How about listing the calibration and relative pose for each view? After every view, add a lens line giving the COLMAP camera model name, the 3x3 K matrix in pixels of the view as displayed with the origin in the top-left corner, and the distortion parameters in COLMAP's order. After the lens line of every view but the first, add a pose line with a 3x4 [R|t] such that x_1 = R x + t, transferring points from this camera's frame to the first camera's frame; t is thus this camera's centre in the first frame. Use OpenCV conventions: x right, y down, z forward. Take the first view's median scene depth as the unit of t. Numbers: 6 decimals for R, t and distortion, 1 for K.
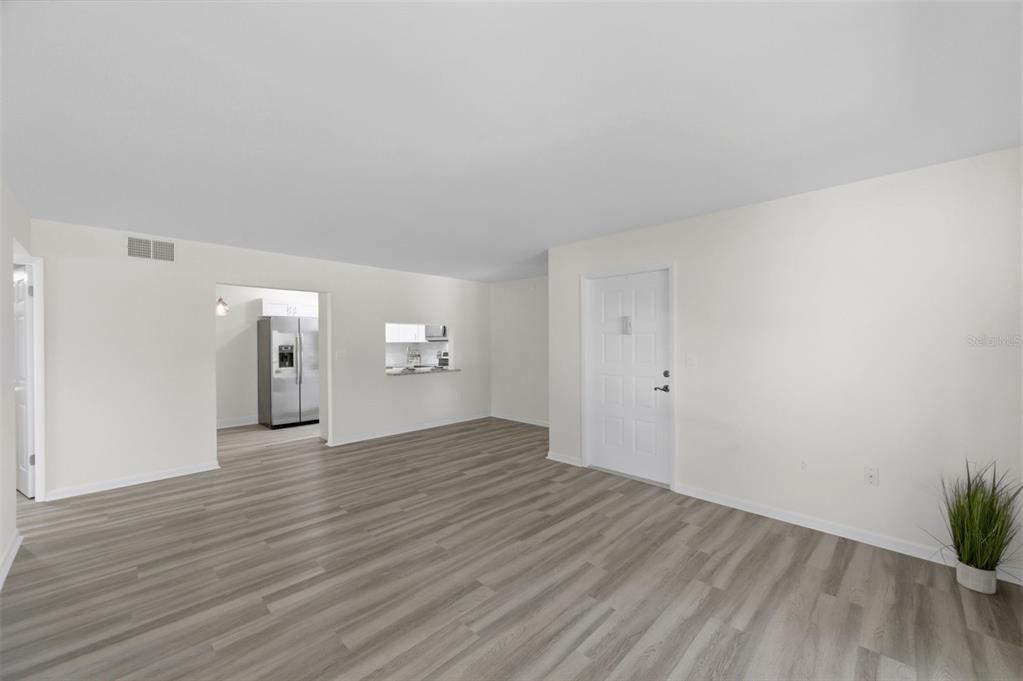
lens RADIAL K [[397.0, 0, 514.9], [0, 397.0, 348.5], [0, 0, 1]] dist [0.008323, -0.001925]
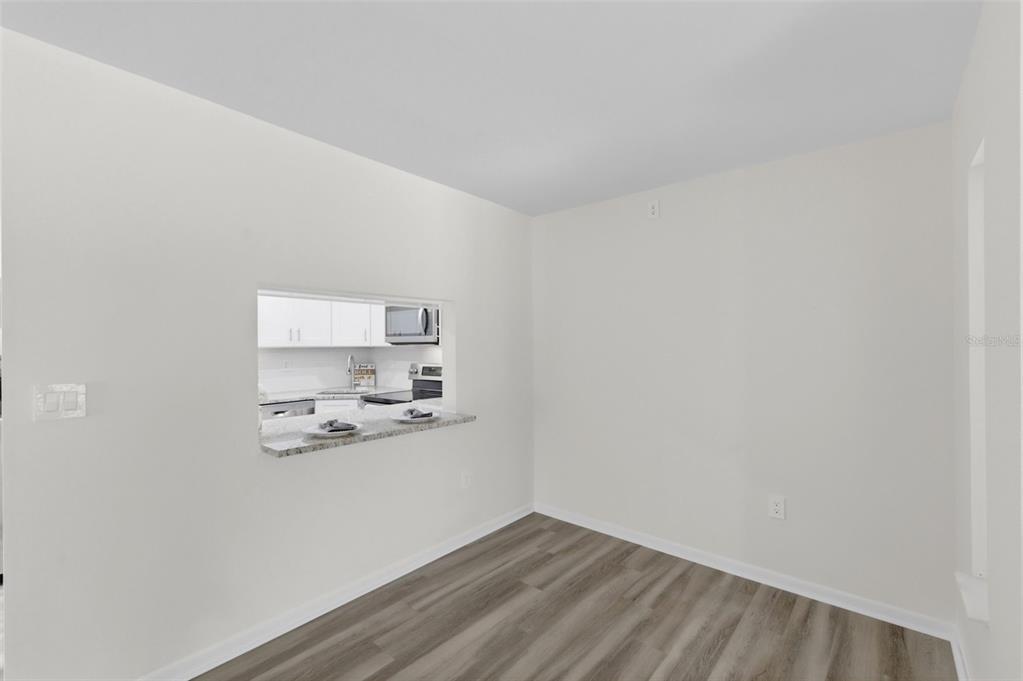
lens RADIAL K [[422.7, 0, 509.6], [0, 422.7, 349.3], [0, 0, 1]] dist [-0.002840, 0.000230]
pose [[0.998214, -0.001537, 0.059726, -0.208252], [0.001818, 0.999988, -0.004650, -0.018184], [-0.059719, 0.004751, 0.998204, 0.945099]]
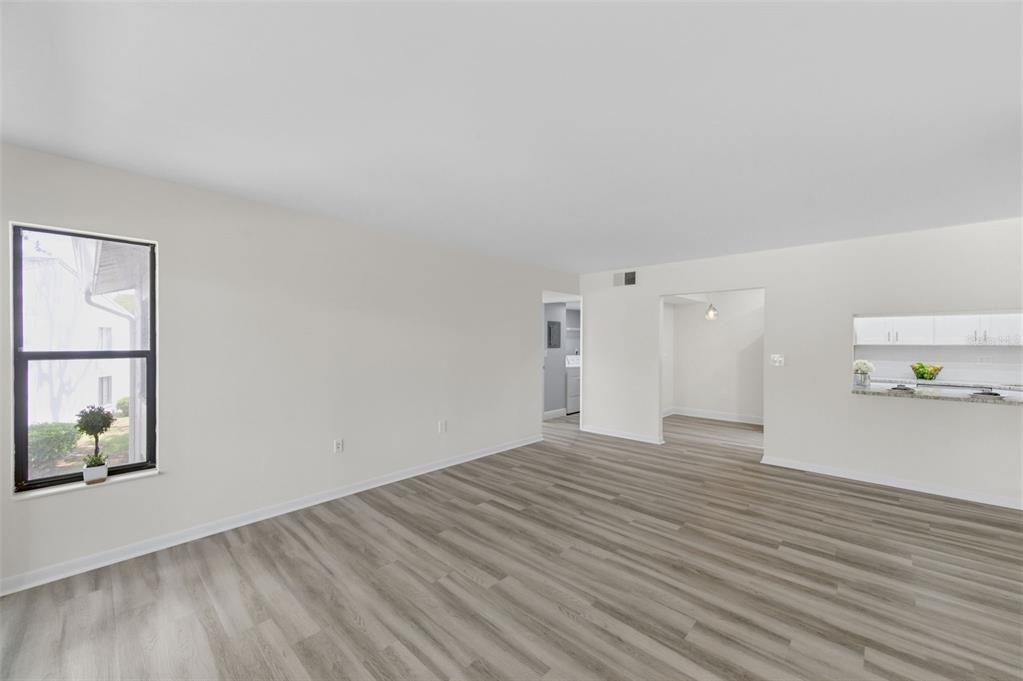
lens RADIAL K [[397.0, 0, 511.0], [0, 397.0, 340.4], [0, 0, 1]] dist [0.008323, -0.001925]
pose [[0.014325, 0.000374, -0.999897, 0.535195], [-0.020756, 0.999785, 0.000076, -0.014845], [0.999682, 0.020753, 0.014330, 0.564706]]
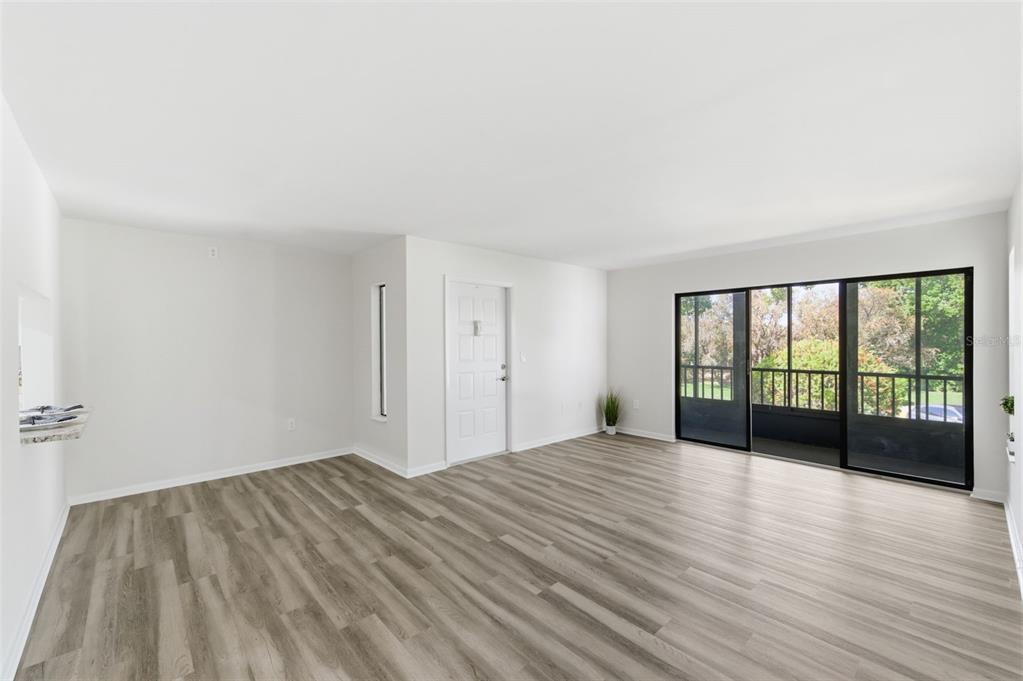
lens RADIAL K [[422.7, 0, 519.3], [0, 422.7, 342.6], [0, 0, 1]] dist [-0.002840, 0.000230]
pose [[0.043243, 0.000645, 0.999064, -0.948827], [0.019443, 0.999810, -0.001487, -0.012048], [-0.998875, 0.019490, 0.043223, 0.828866]]
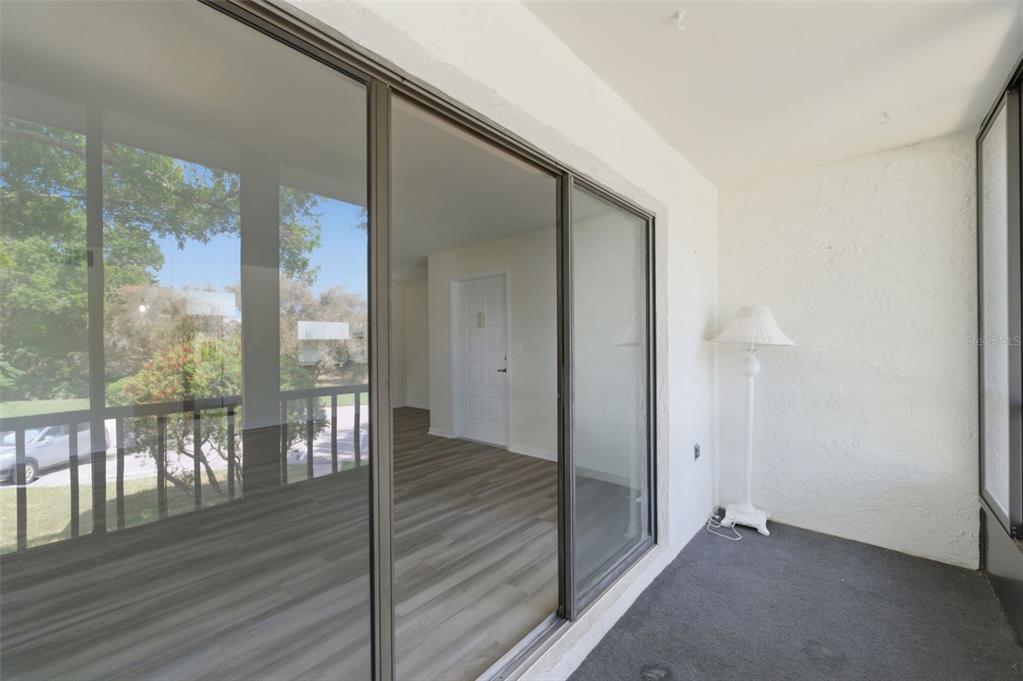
lens RADIAL K [[422.7, 0, 511.2], [0, 422.7, 340.7], [0, 0, 1]] dist [-0.002840, 0.000230]
pose [[0.998723, -0.009223, 0.049674, 0.309506], [0.010268, 0.999730, -0.020829, 0.034817], [-0.049469, 0.021312, 0.998548, -0.307468]]
